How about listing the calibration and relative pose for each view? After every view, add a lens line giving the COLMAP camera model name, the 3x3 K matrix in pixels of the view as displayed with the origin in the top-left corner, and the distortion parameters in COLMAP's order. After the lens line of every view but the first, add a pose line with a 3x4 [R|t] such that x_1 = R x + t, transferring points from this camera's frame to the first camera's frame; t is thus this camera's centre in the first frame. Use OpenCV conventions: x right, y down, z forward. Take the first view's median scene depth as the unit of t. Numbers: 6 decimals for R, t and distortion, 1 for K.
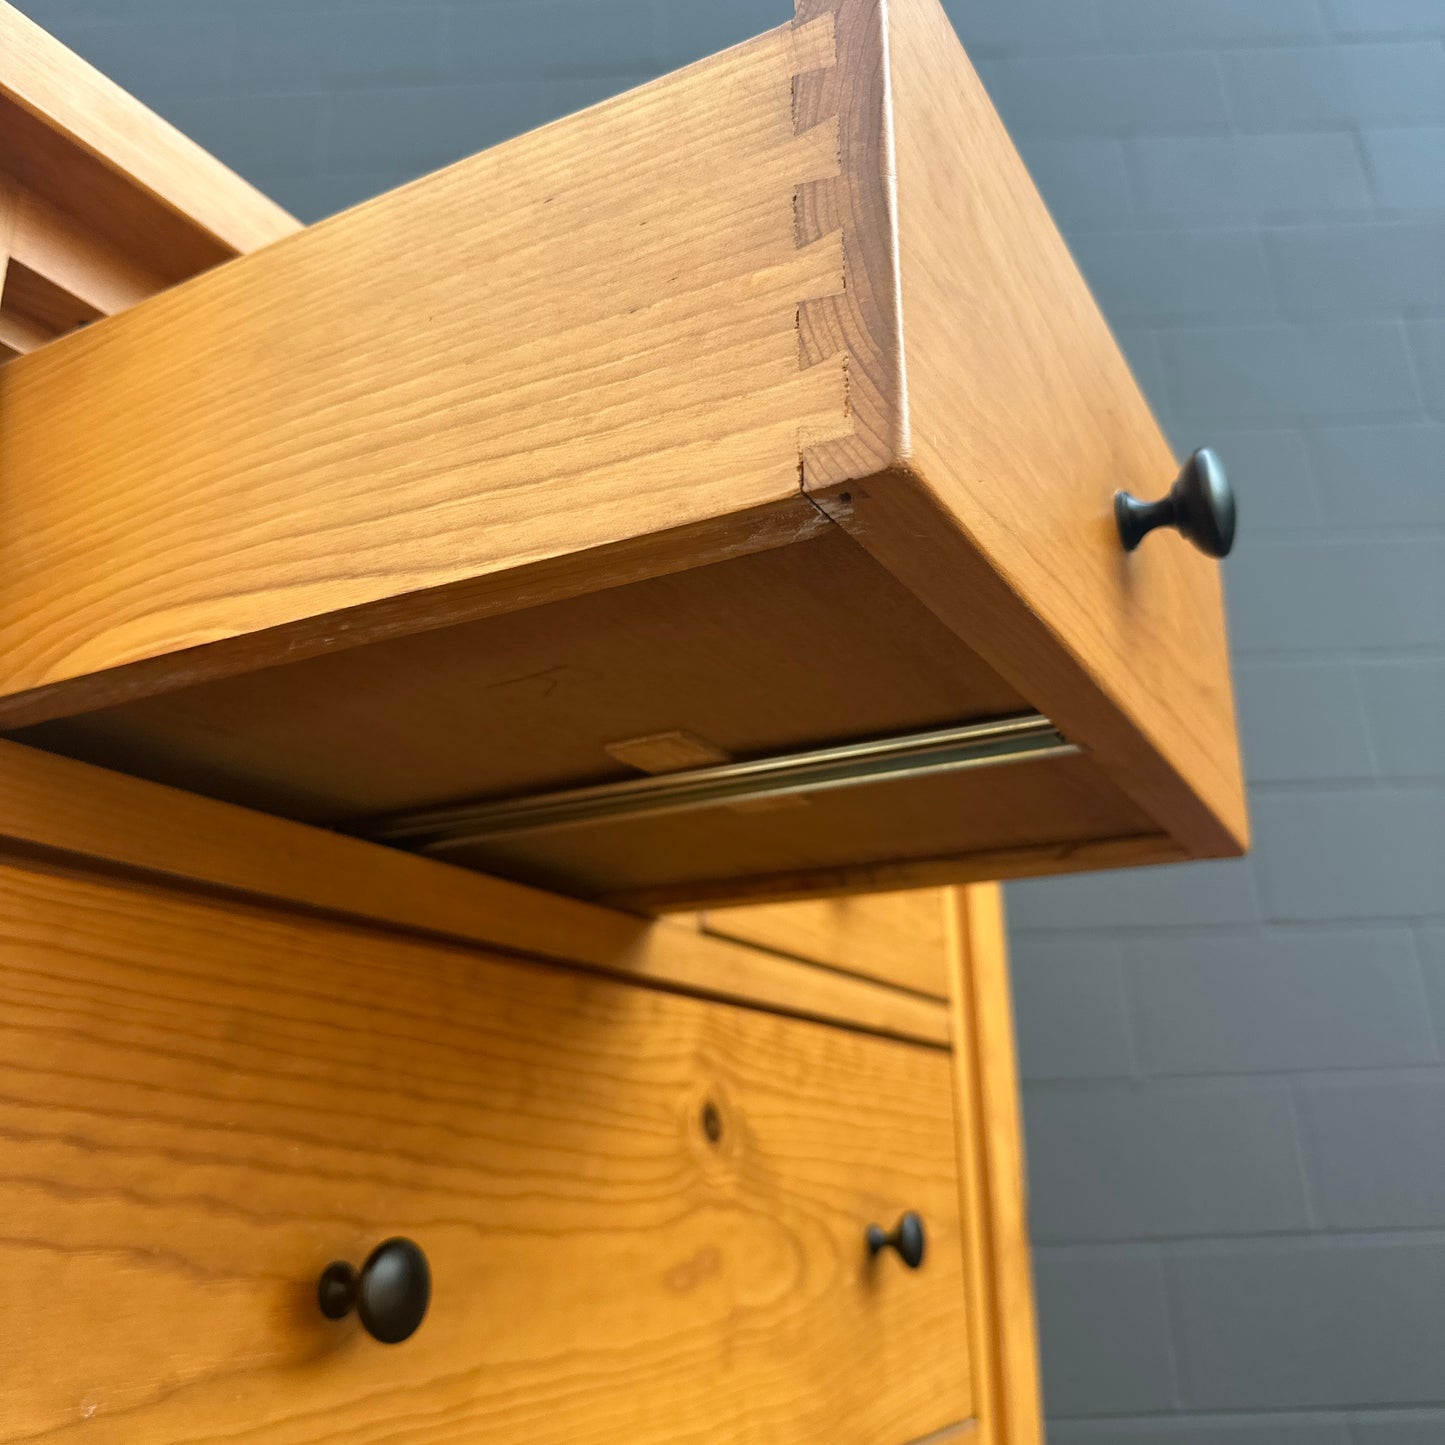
lens RADIAL K [[1398.2, 0, 722.5], [0, 1398.2, 722.5], [0, 0, 1]] dist [0.150577, -0.360958]
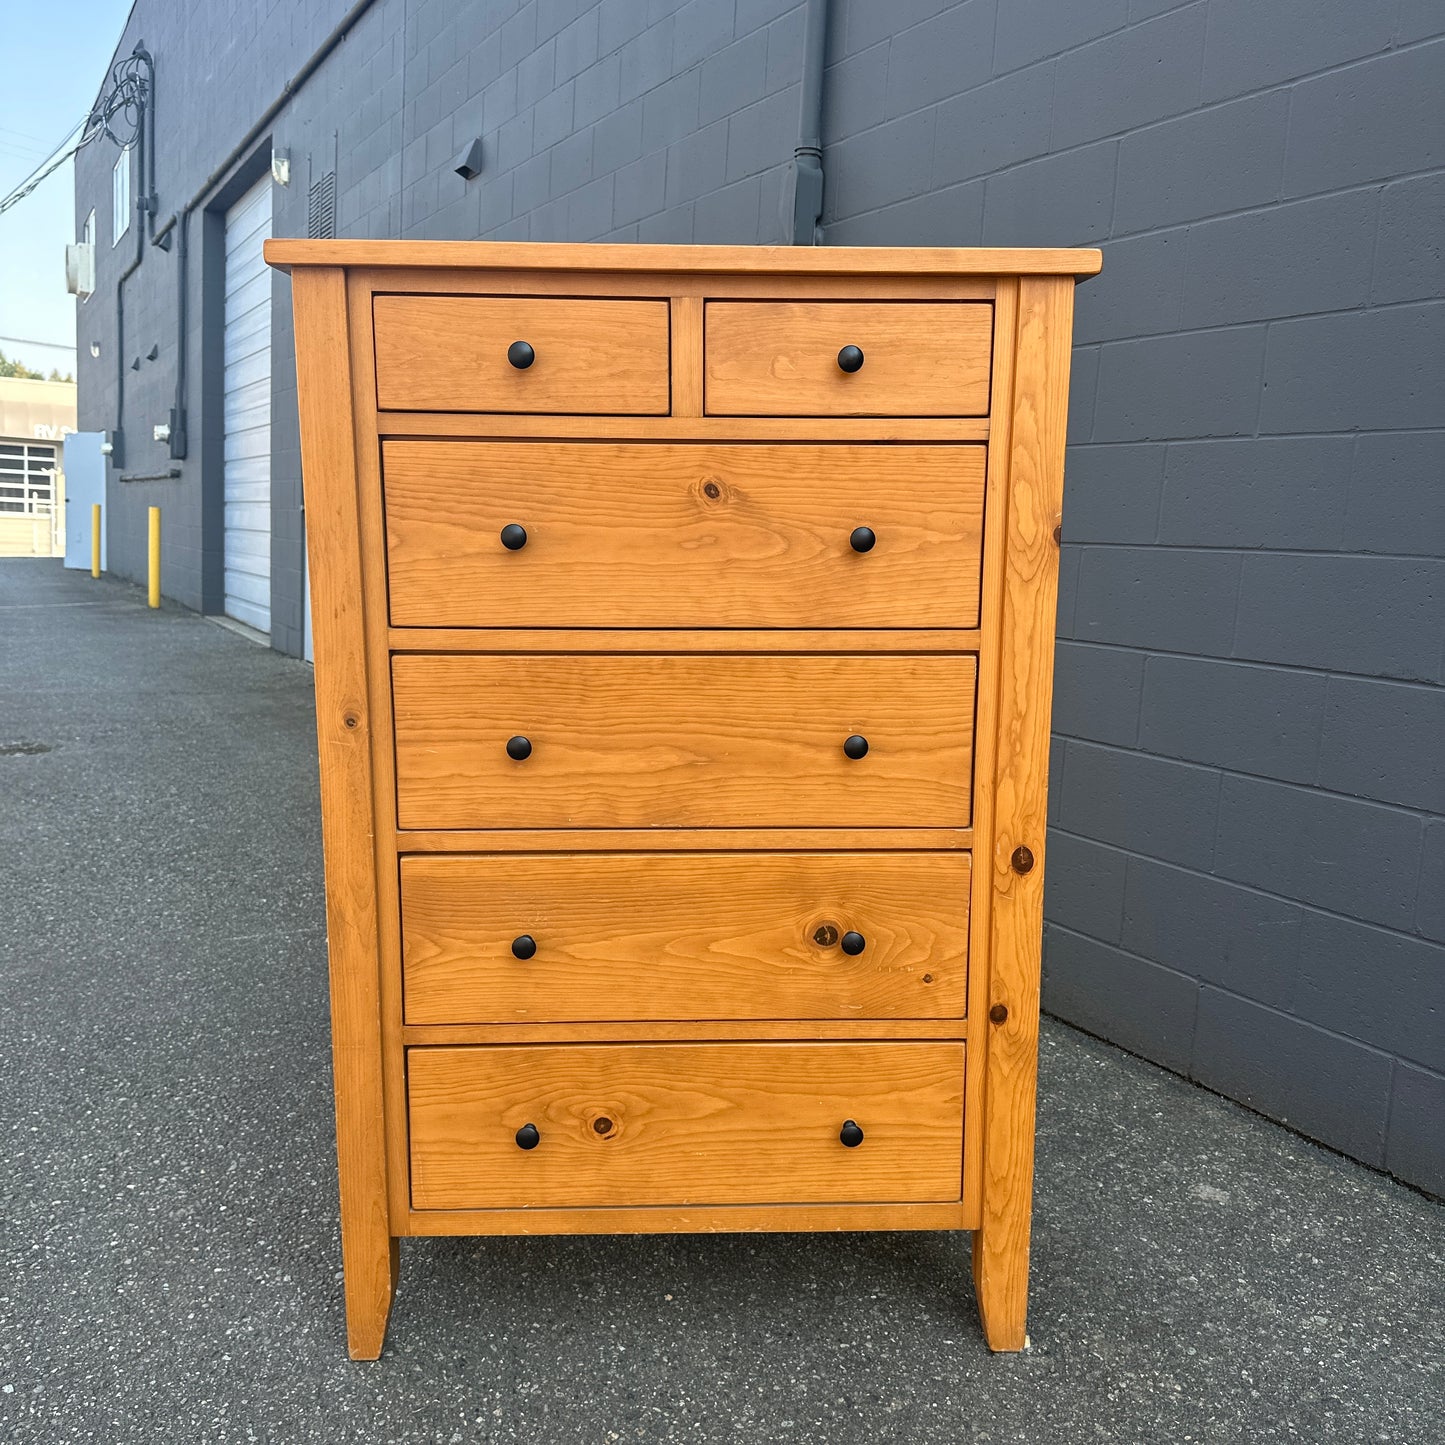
lens RADIAL K [[1345.1, 0, 743.3], [0, 1345.1, 718.0], [0, 0, 1]] dist [0.137628, -0.287879]
pose [[0.521512, 0.160052, -0.838098, 2.210349], [0.255216, 0.908019, 0.332215, -0.149021], [0.814180, -0.387150, 0.432695, -0.195102]]
